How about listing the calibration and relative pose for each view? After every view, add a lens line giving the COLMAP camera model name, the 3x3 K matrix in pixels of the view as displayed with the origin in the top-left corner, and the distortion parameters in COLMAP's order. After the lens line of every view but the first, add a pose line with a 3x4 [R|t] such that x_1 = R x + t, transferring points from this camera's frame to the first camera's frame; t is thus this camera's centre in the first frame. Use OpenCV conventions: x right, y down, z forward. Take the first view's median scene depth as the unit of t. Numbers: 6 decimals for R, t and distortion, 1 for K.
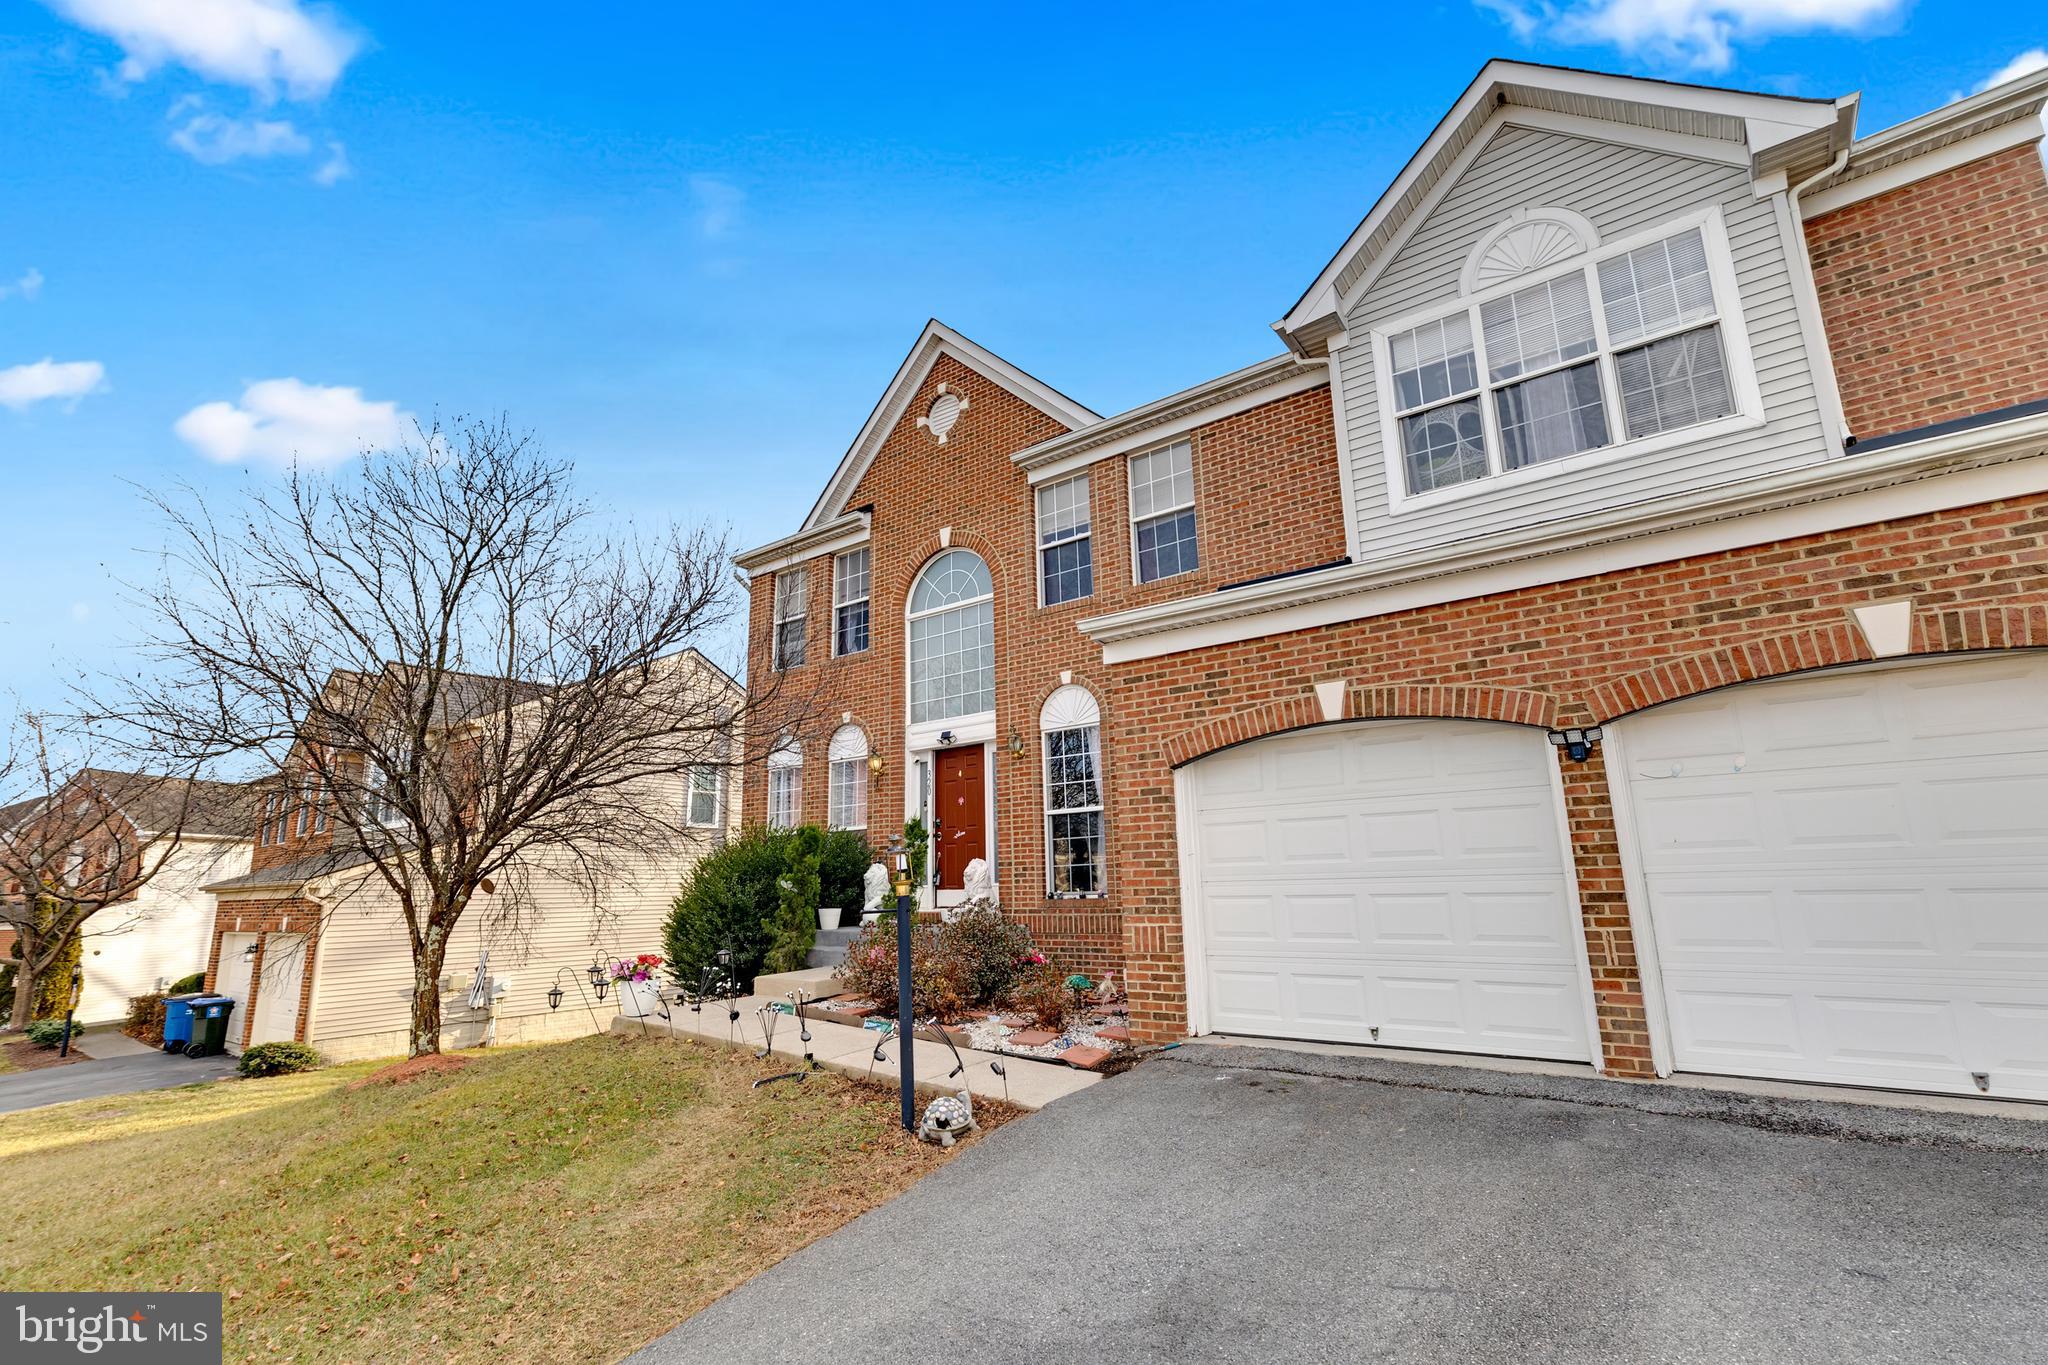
lens RADIAL K [[903.8, 0, 1030.3], [0, 903.8, 686.6], [0, 0, 1]] dist [0.011733, -0.000116]
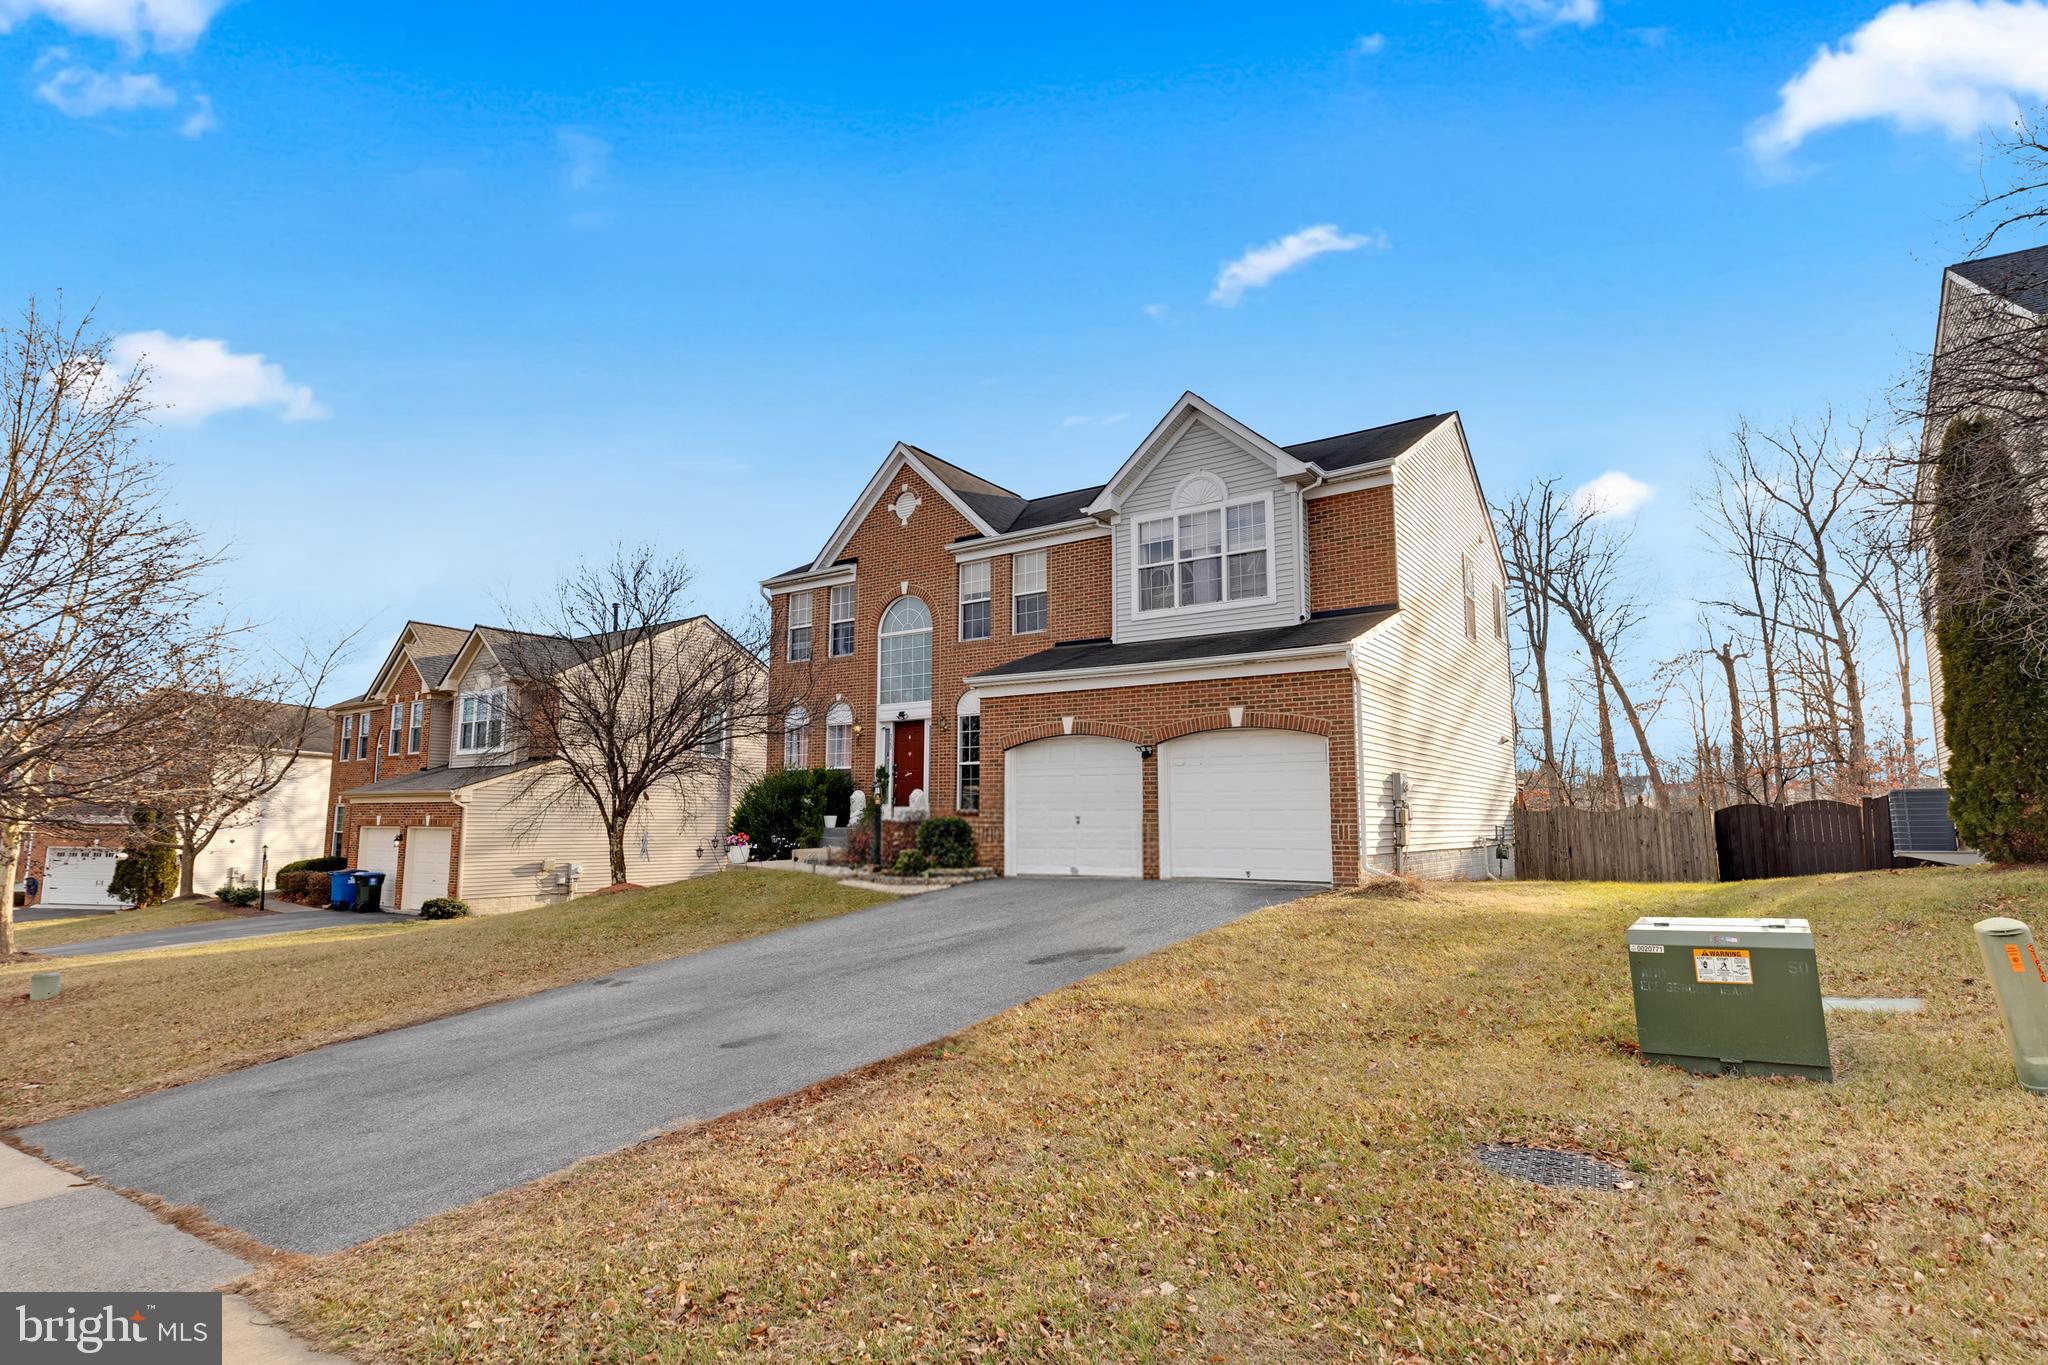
lens RADIAL K [[929.3, 0, 1024.0], [0, 929.3, 682.5], [0, 0, 1]] dist [0.006546, -0.000237]
pose [[0.999168, 0.029830, 0.027808, 0.084436], [-0.031823, 0.996733, 0.074228, -0.142953], [-0.025503, -0.075051, 0.996854, -0.719132]]
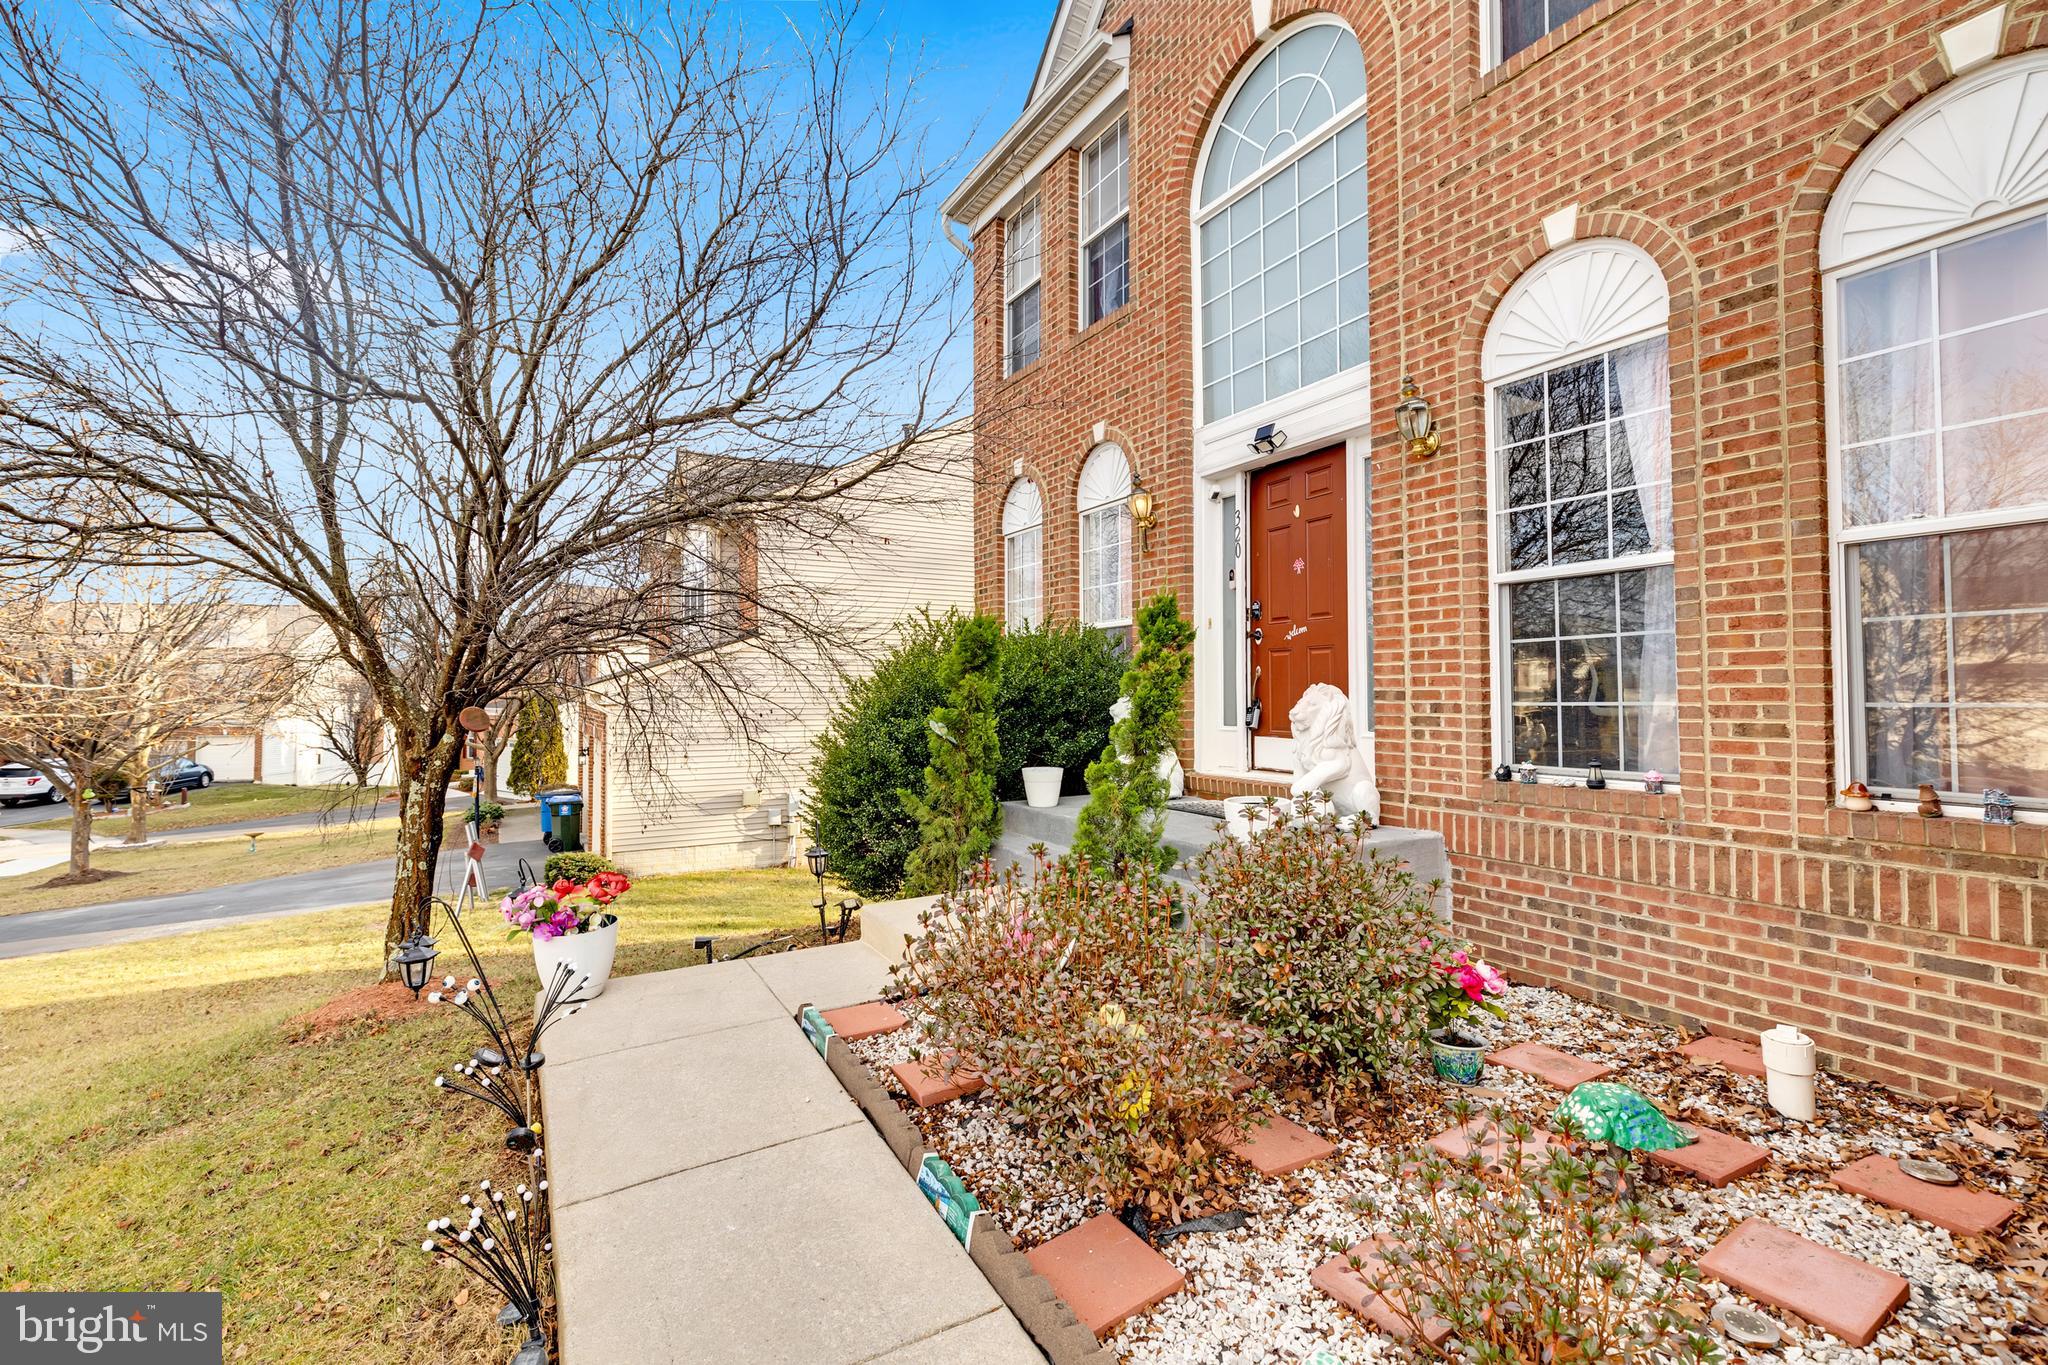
lens RADIAL K [[929.3, 0, 1024.0], [0, 929.3, 682.5], [0, 0, 1]] dist [0.006546, -0.000237]
pose [[0.910780, 0.013637, -0.412666, -0.002315], [0.073450, 0.978162, 0.194433, 0.083824], [0.406306, -0.207396, 0.889889, 0.499304]]
